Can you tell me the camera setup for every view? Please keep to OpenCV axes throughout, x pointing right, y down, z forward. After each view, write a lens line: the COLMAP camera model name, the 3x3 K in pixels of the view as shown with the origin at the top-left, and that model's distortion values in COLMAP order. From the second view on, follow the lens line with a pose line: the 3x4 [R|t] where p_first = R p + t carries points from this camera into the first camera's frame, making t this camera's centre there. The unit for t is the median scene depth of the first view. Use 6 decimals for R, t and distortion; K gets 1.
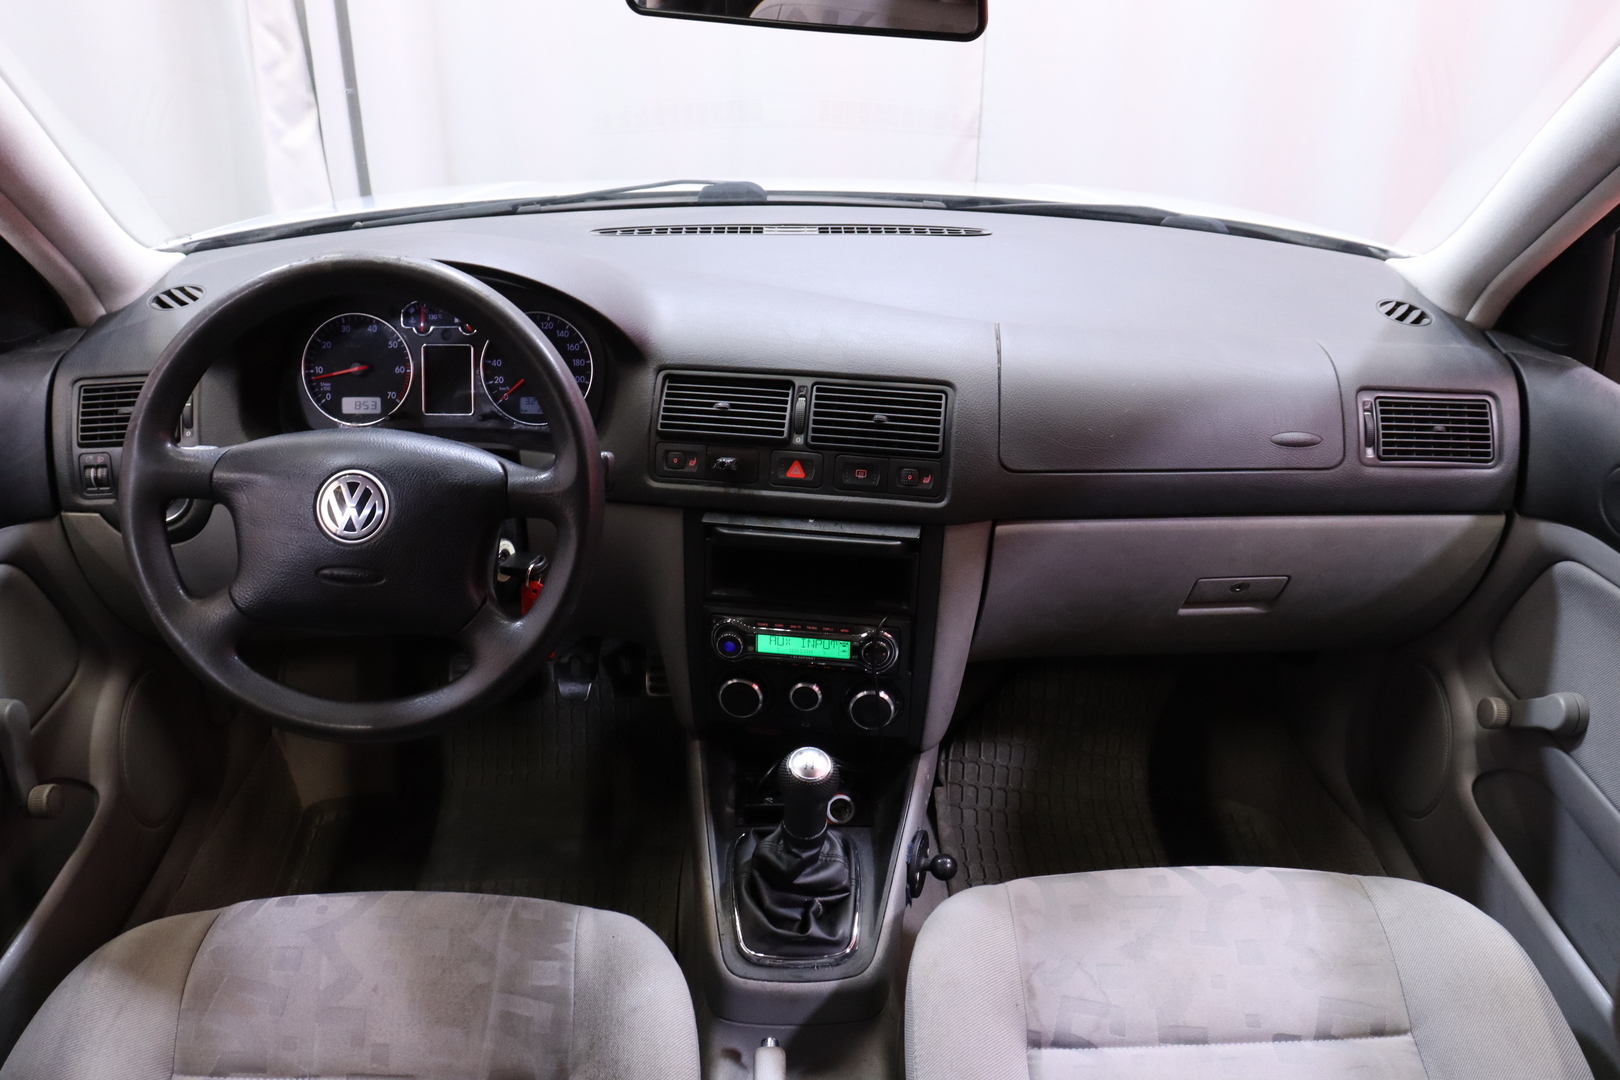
lens RADIAL K [[1334.5, 0, 801.2], [0, 1334.5, 530.3], [0, 0, 1]] dist [-0.180571, 0.169663]
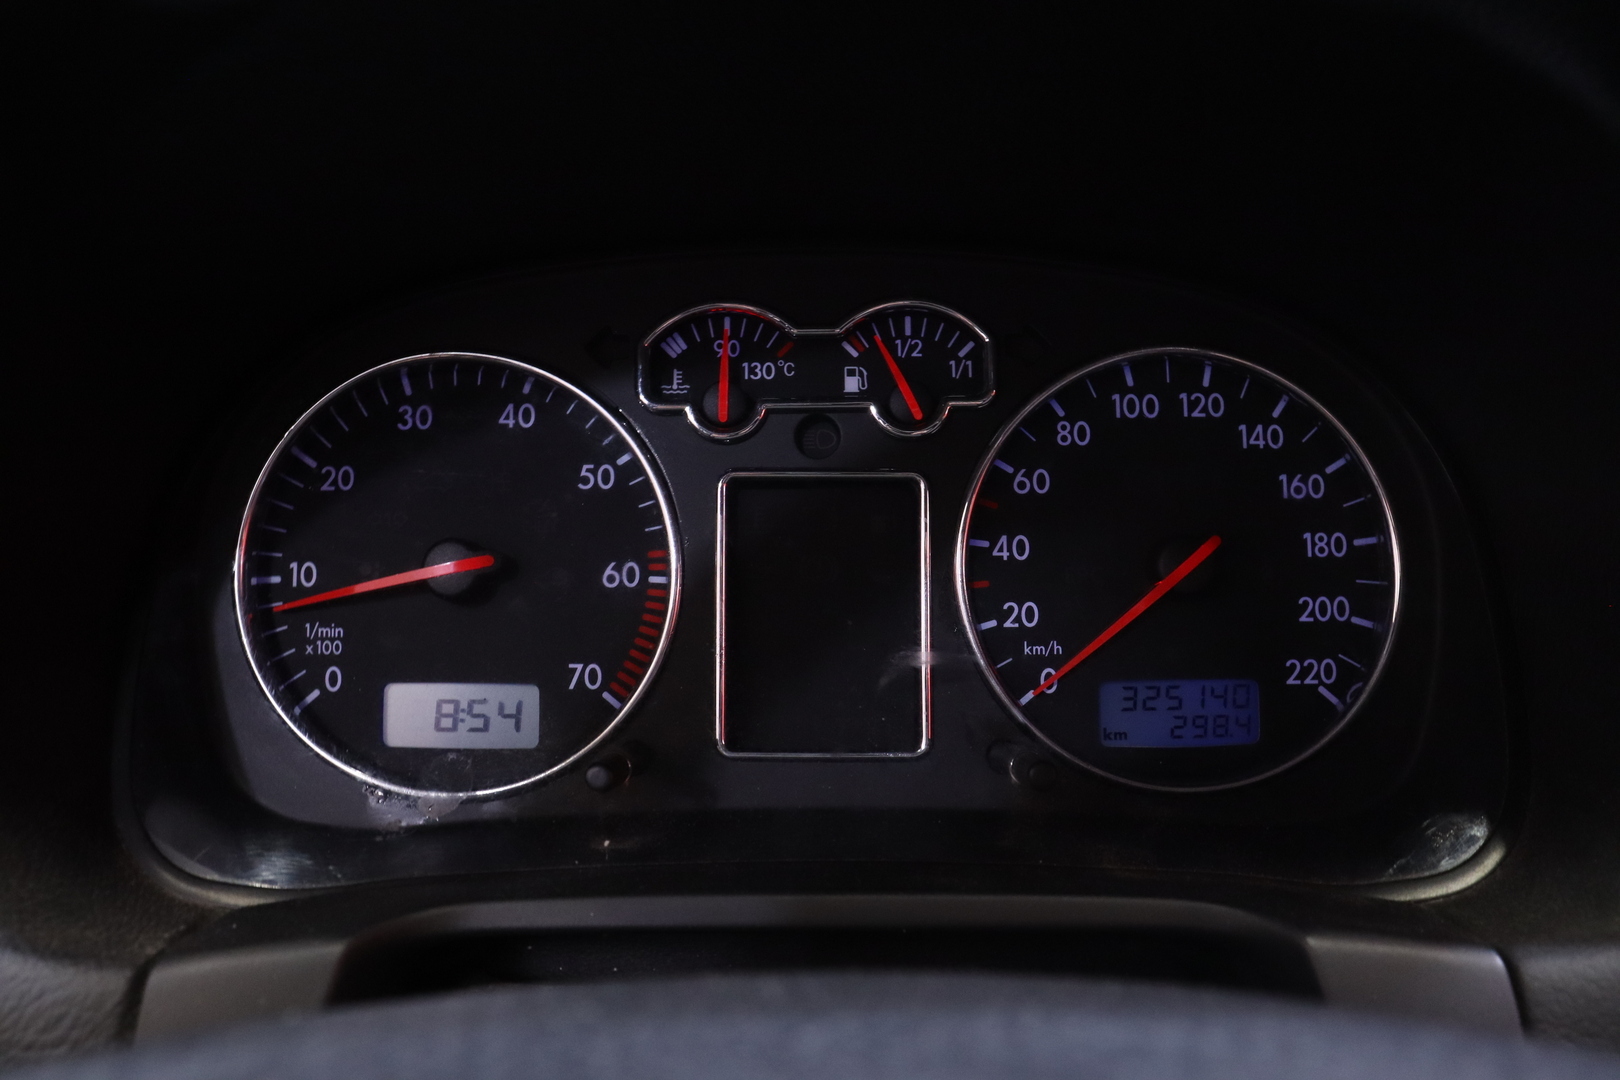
lens RADIAL K [[1334.5, 0, 801.2], [0, 1334.5, 530.3], [0, 0, 1]] dist [-0.180571, 0.169663]
pose [[0.999765, -0.012290, -0.017847, -0.291217], [0.007942, 0.974114, -0.225917, -0.079434], [0.020162, 0.225722, 0.973983, 0.817435]]
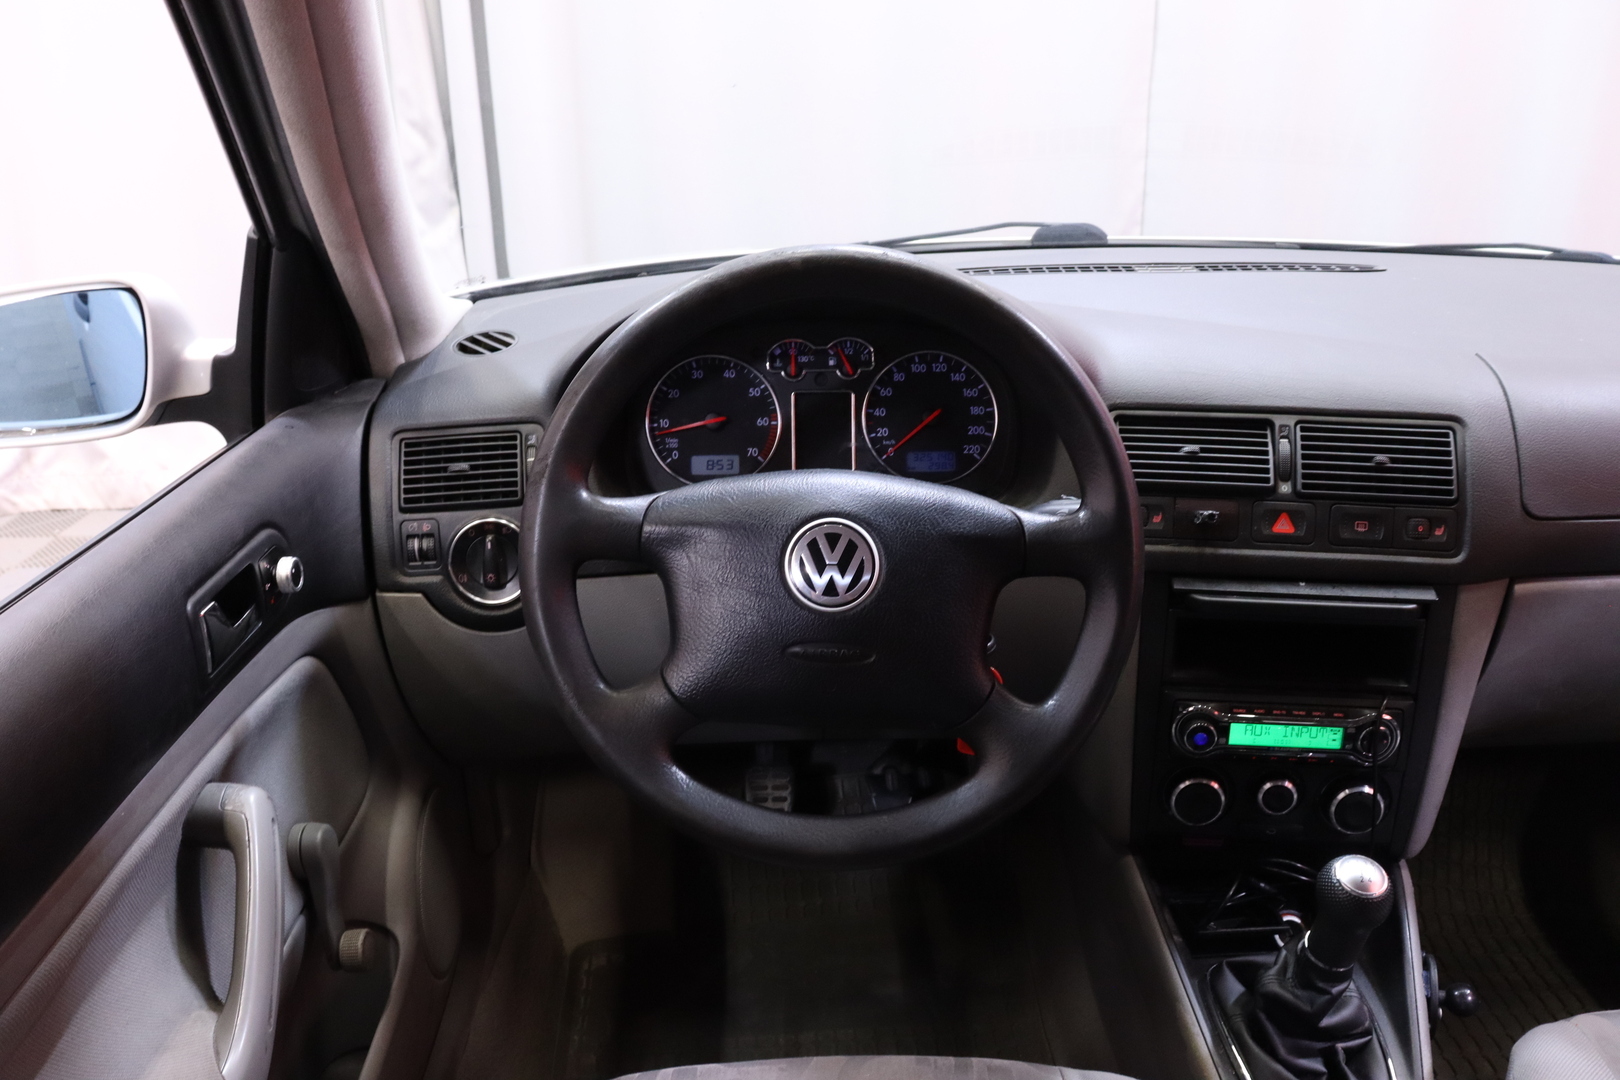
lens RADIAL K [[1334.5, 0, 801.2], [0, 1334.5, 530.3], [0, 0, 1]] dist [-0.180571, 0.169663]
pose [[0.999438, -0.021932, -0.025362, -0.285195], [0.019465, 0.995407, -0.093732, 0.029968], [0.027301, 0.093185, 0.995274, 0.170149]]
